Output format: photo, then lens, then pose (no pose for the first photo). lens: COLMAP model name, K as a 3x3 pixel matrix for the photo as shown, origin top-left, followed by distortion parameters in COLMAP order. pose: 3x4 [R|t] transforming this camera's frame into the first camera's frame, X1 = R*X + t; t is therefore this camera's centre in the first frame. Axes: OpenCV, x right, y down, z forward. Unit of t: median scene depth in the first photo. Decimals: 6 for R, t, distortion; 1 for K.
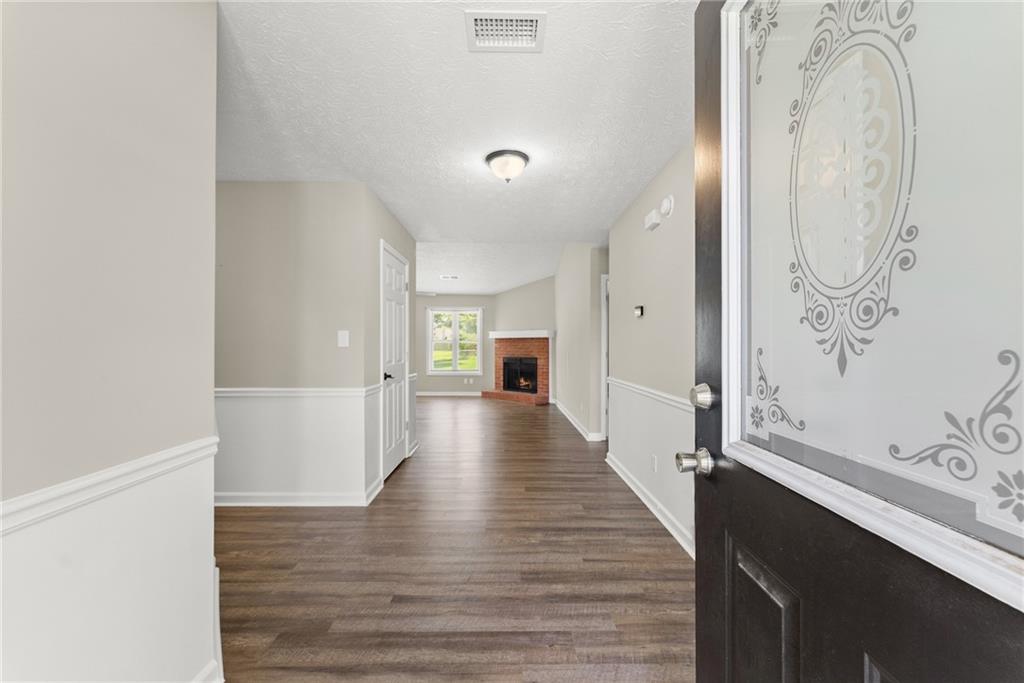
lens RADIAL K [[410.0, 0, 510.2], [0, 410.0, 342.3], [0, 0, 1]] dist [0.005805, -0.000583]
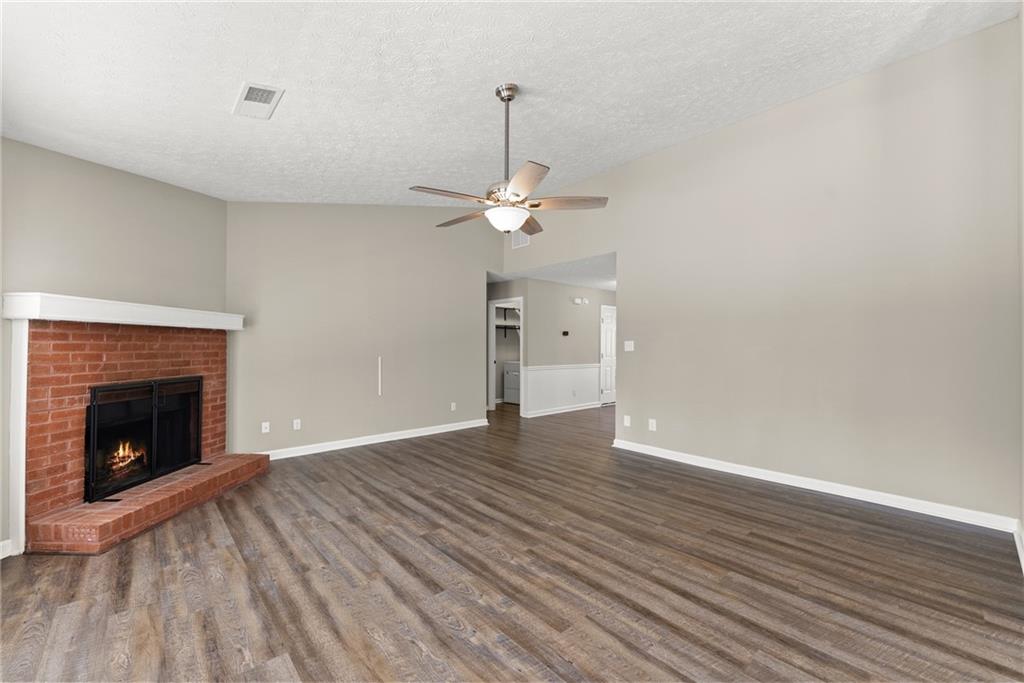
lens RADIAL K [[410.0, 0, 513.0], [0, 410.0, 344.0], [0, 0, 1]] dist [0.005805, -0.000583]
pose [[-0.655952, 0.003143, 0.754796, -0.440874], [-0.003186, 0.999971, -0.006933, 0.006389], [-0.754796, -0.006953, -0.655922, 0.995884]]
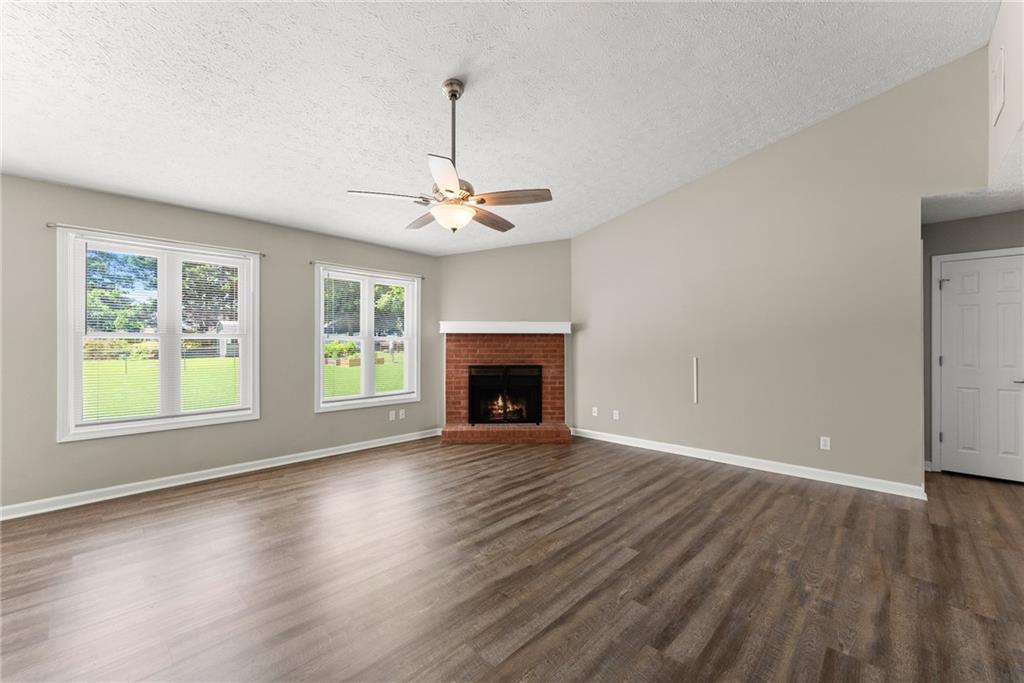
lens RADIAL K [[410.0, 0, 507.5], [0, 410.0, 343.3], [0, 0, 1]] dist [0.005805, -0.000583]
pose [[0.707182, 0.006807, 0.706999, -0.395655], [-0.004632, 0.999977, -0.004994, 0.006848], [-0.707017, 0.000257, 0.707197, 0.574199]]
